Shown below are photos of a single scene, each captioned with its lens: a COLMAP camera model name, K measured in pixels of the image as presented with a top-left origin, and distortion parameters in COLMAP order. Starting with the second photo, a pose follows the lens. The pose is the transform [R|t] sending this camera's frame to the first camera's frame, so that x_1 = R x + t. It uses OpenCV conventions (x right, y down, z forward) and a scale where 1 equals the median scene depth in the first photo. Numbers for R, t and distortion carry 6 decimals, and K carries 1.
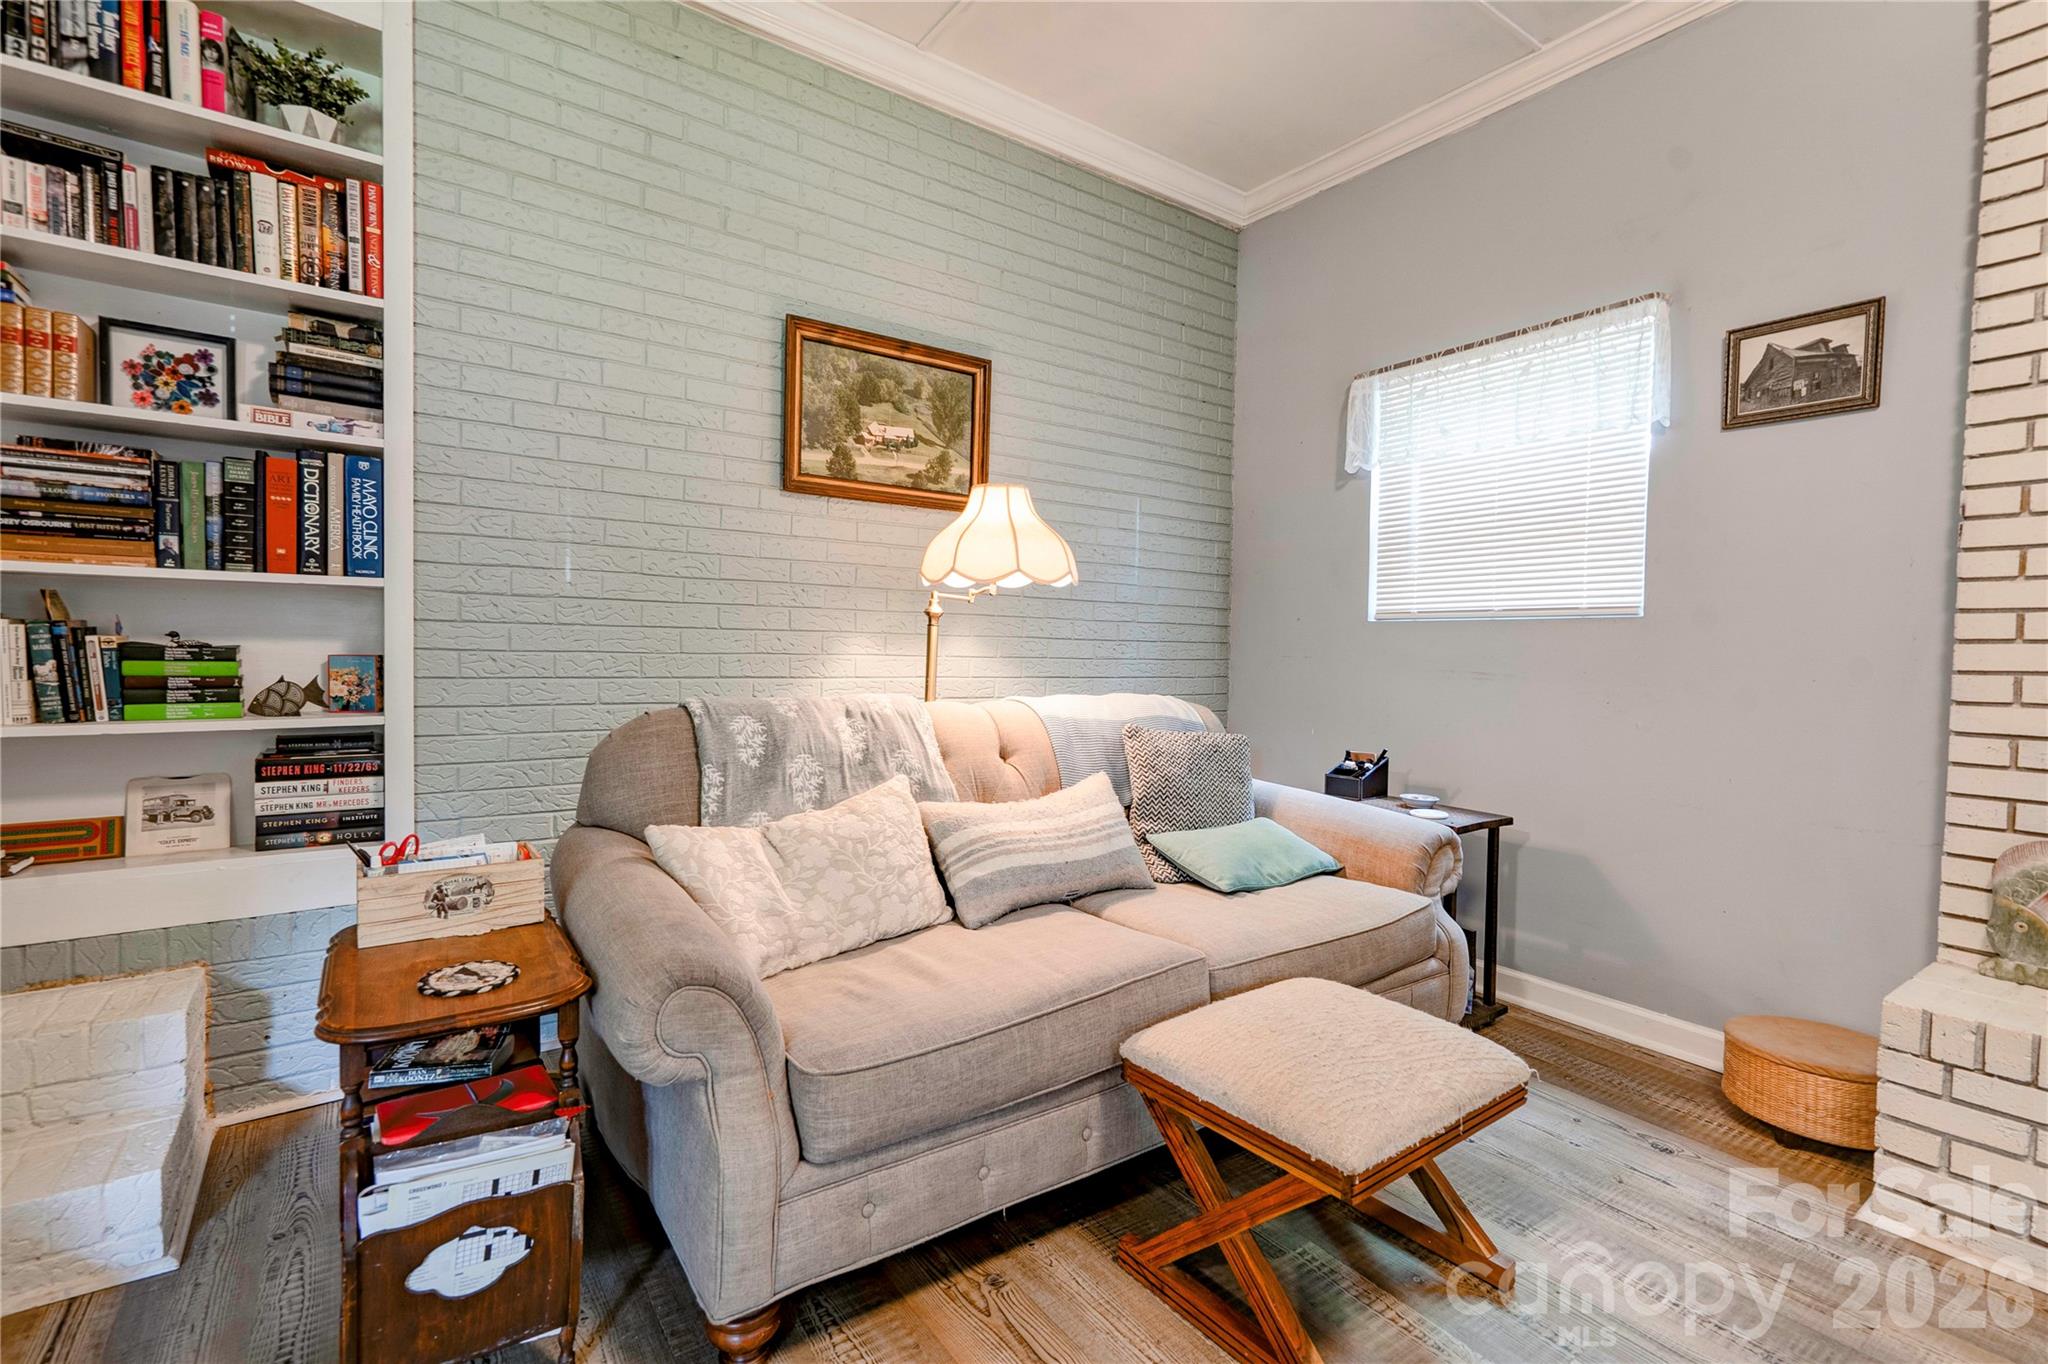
lens RADIAL K [[938.4, 0, 1015.6], [0, 938.4, 668.9], [0, 0, 1]] dist [-0.002579, 0.014097]
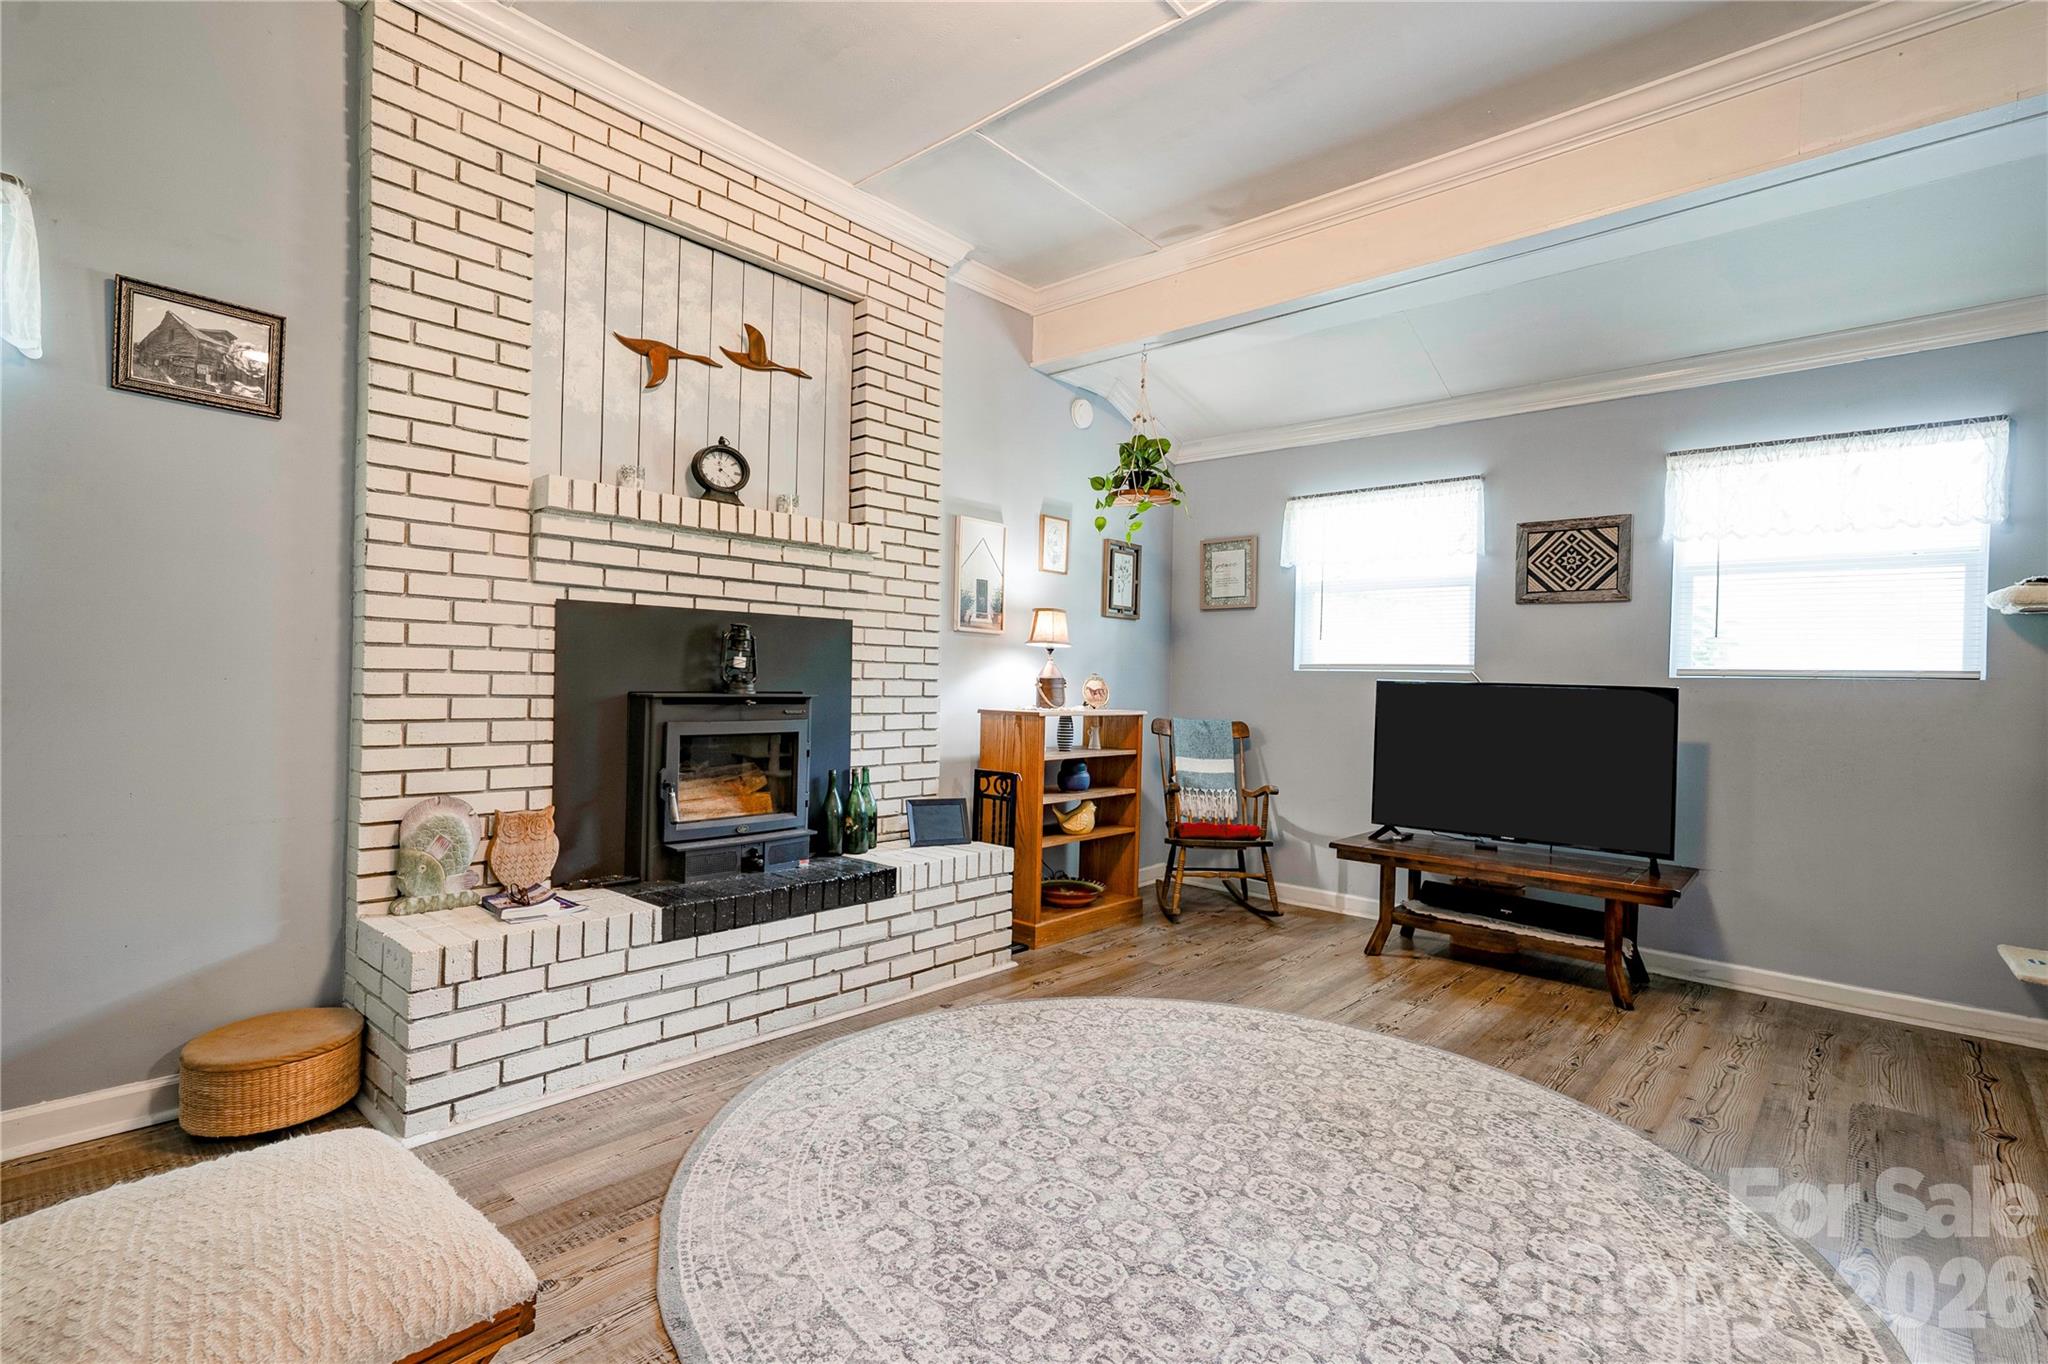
lens RADIAL K [[938.4, 0, 1015.6], [0, 938.4, 668.9], [0, 0, 1]] dist [-0.002579, 0.014097]
pose [[-0.221633, -0.012789, 0.975046, -0.289551], [-0.006324, 0.999912, 0.011678, -0.014785], [-0.975110, -0.003578, -0.221694, 0.411776]]
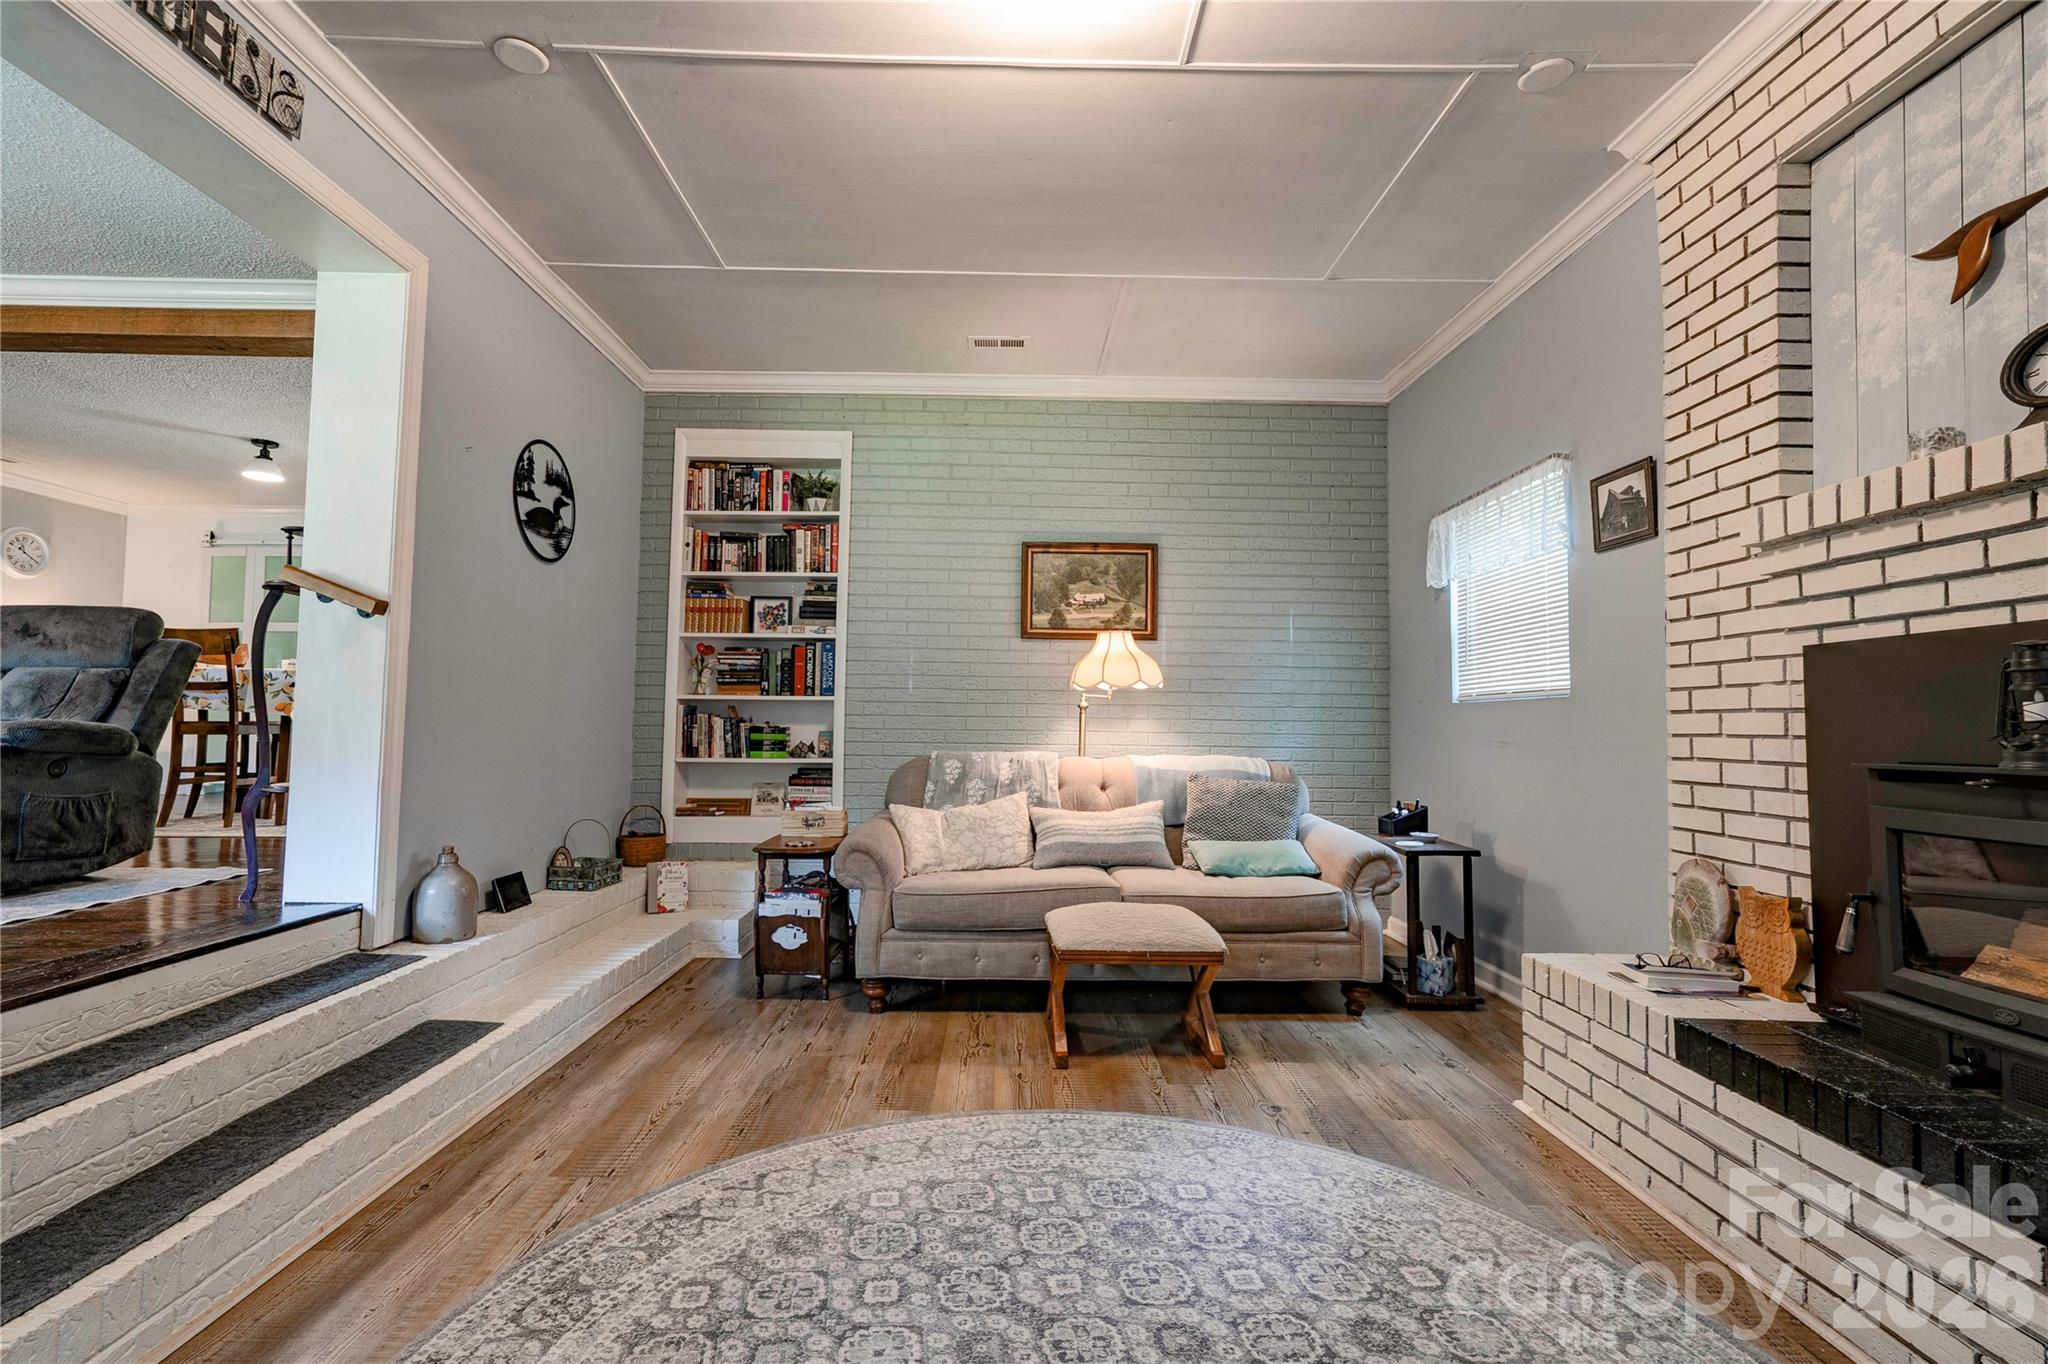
lens RADIAL K [[938.4, 0, 1015.6], [0, 938.4, 668.9], [0, 0, 1]] dist [-0.002579, 0.014097]
pose [[0.827218, -0.043824, -0.560170, 0.854752], [-0.008940, 0.995801, -0.091107, 0.034395], [0.561811, 0.080373, 0.823352, -0.543473]]
